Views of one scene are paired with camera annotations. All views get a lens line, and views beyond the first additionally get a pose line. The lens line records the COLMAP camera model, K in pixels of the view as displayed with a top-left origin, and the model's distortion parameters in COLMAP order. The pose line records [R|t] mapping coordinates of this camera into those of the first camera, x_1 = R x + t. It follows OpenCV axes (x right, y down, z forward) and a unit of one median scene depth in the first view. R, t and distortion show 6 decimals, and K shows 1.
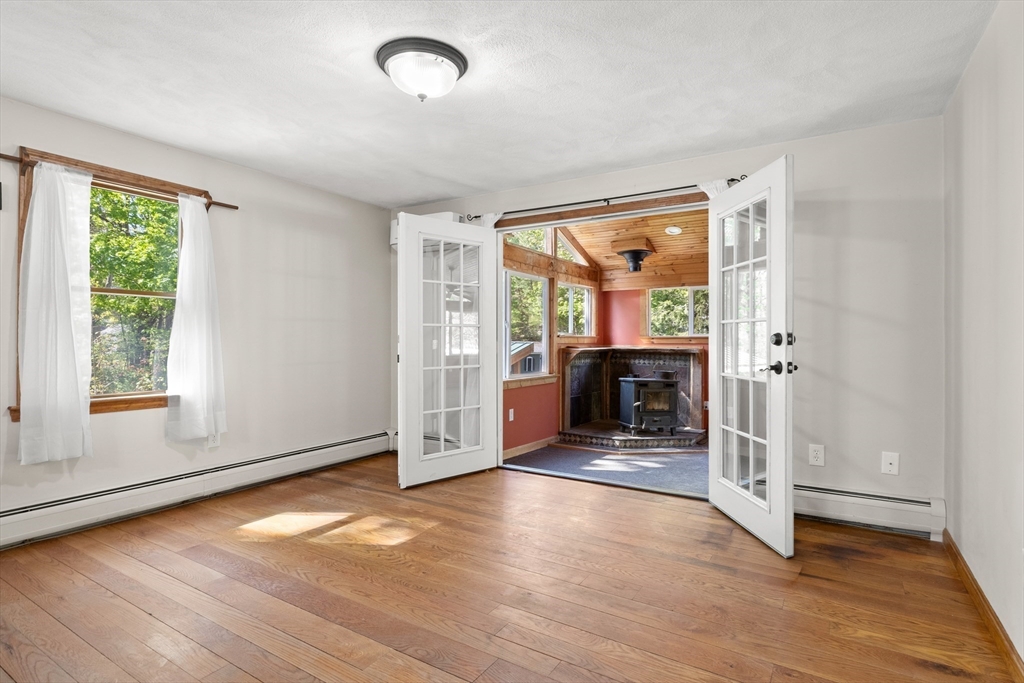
lens RADIAL K [[528.3, 0, 510.9], [0, 528.3, 337.5], [0, 0, 1]] dist [0.002851, 0.001363]
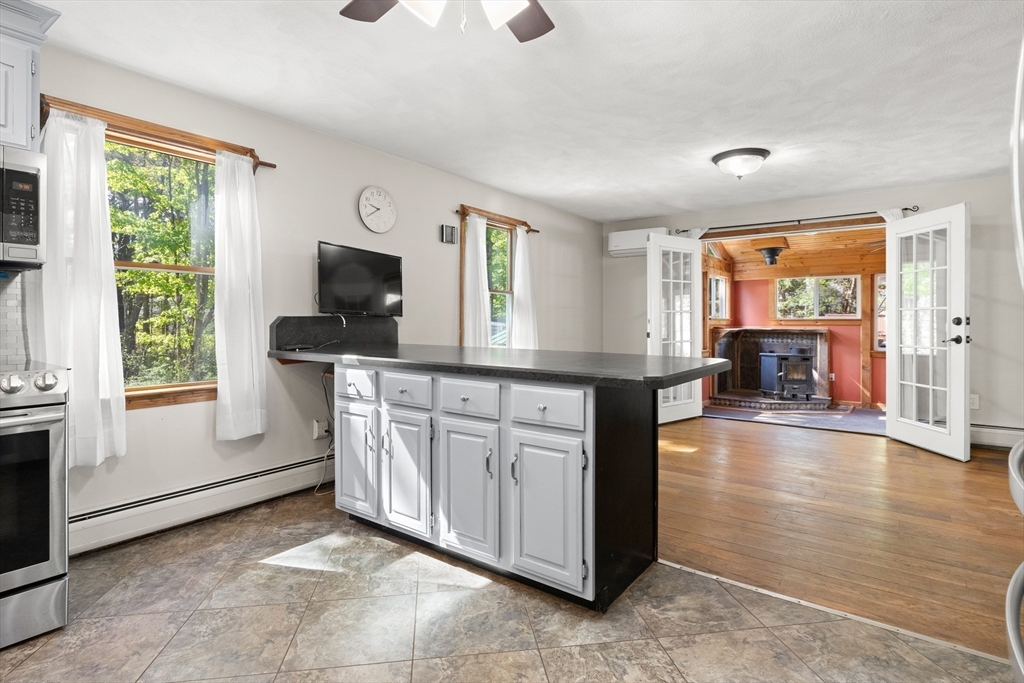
lens RADIAL K [[528.3, 0, 509.7], [0, 528.3, 321.8], [0, 0, 1]] dist [0.002851, 0.001363]
pose [[0.996343, -0.000966, -0.085439, -0.283876], [0.001319, 0.999991, 0.004075, -0.001297], [0.085434, -0.004172, 0.996335, -0.277582]]
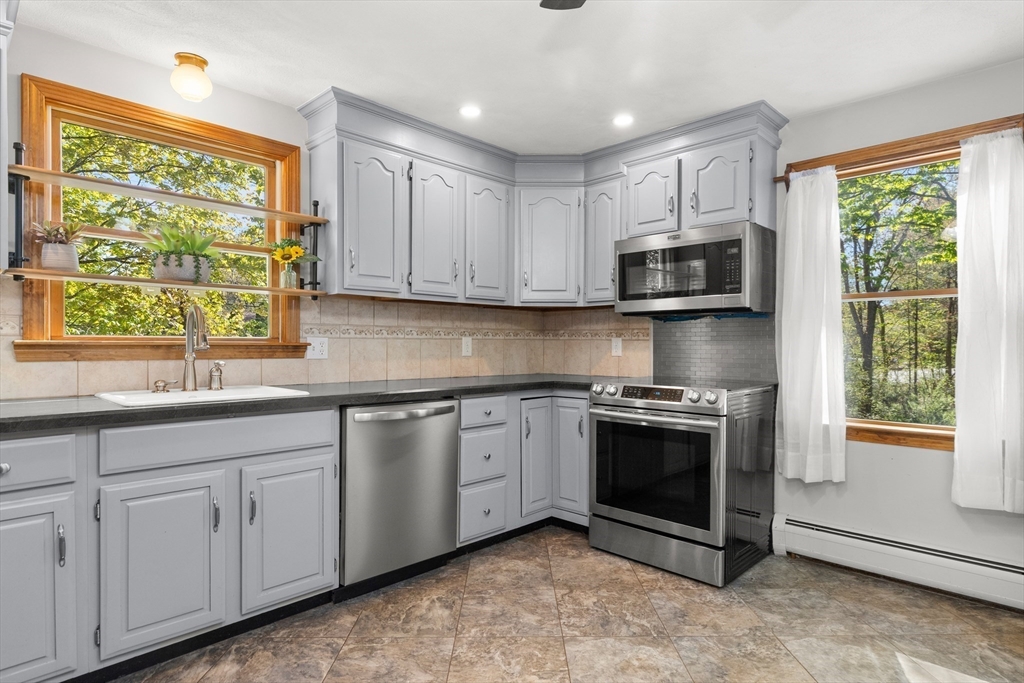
lens RADIAL K [[557.9, 0, 520.9], [0, 557.9, 354.8], [0, 0, 1]] dist [0.012814, -0.002430]
pose [[-0.206189, 0.014839, -0.978400, -0.128042], [-0.005097, 0.999855, 0.016239, -0.004741], [0.978499, 0.008335, -0.206083, -0.055553]]
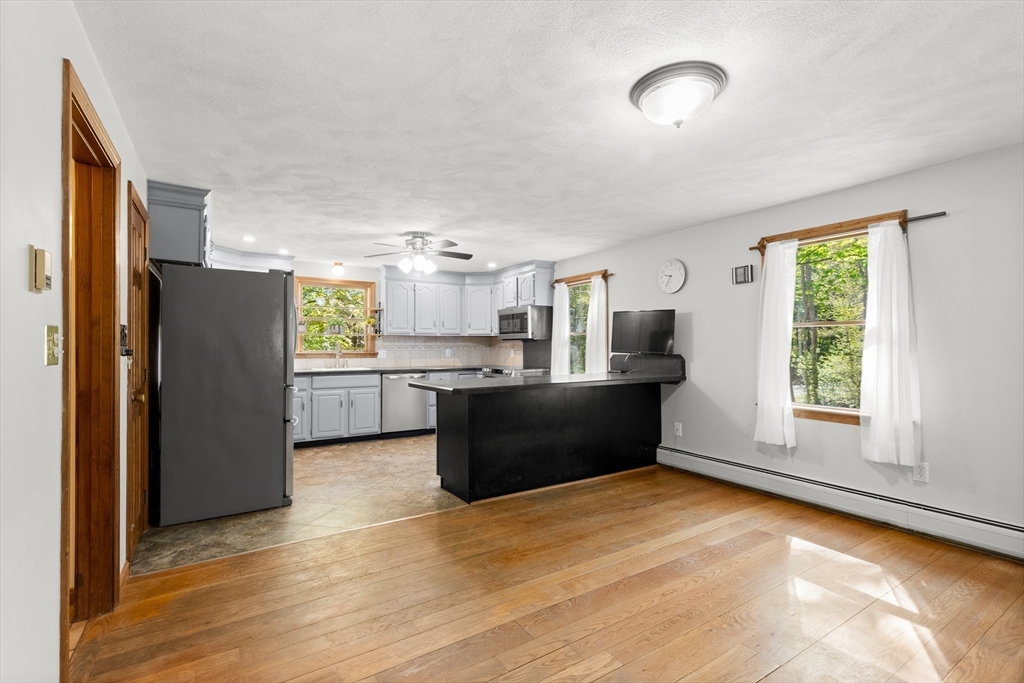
lens RADIAL K [[458.4, 0, 517.0], [0, 458.4, 348.9], [0, 0, 1]] dist [0.005547, 0.000984]
pose [[-0.420260, 0.000011, -0.907404, 0.265673], [-0.000019, 1.000000, 0.000021, -0.013931], [0.907404, 0.000026, -0.420260, 0.396513]]
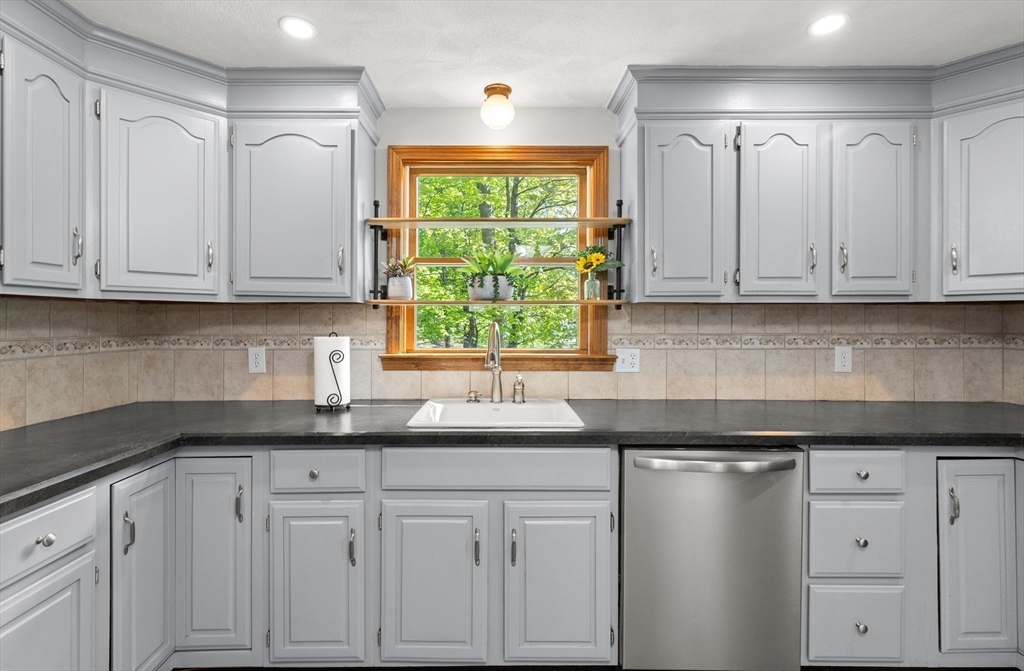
lens RADIAL K [[471.0, 0, 499.2], [0, 471.0, 322.0], [0, 0, 1]] dist [0.004970, -0.000891]
pose [[-0.847162, -0.003352, -0.531323, -0.275851], [-0.003855, 0.999993, -0.000163, -0.030702], [0.531320, 0.001910, -0.847169, -0.066288]]
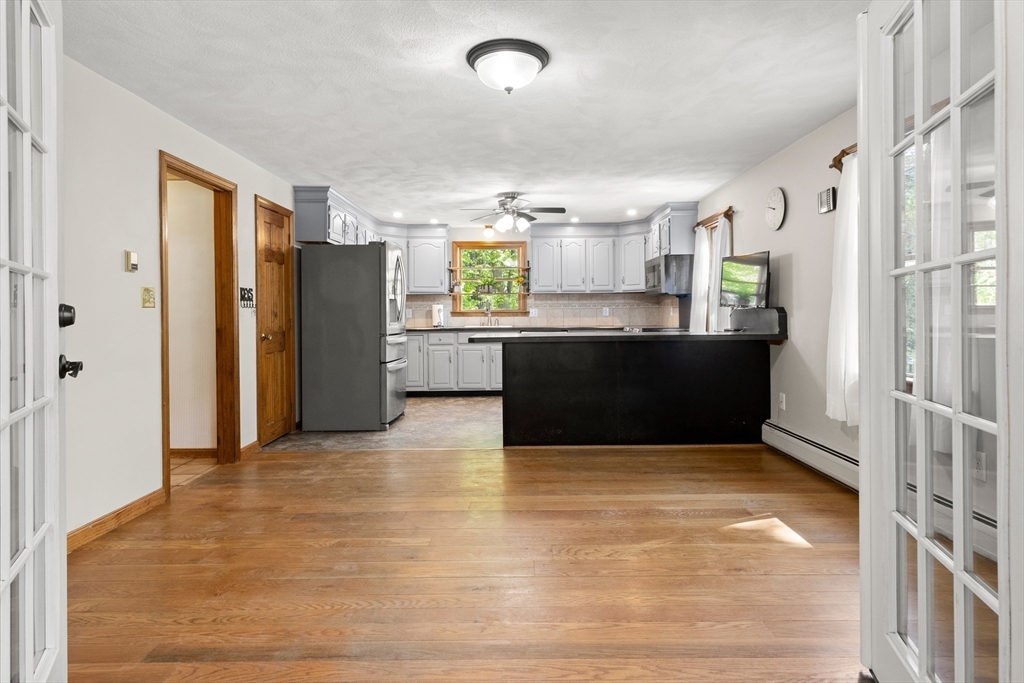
lens RADIAL K [[557.9, 0, 521.8], [0, 557.9, 316.7], [0, 0, 1]] dist [0.012814, -0.002430]
pose [[-0.838998, 0.006601, -0.544095, 0.159605], [0.005025, 0.999978, 0.004383, 0.001287], [0.544112, 0.000943, -0.839012, 0.724997]]
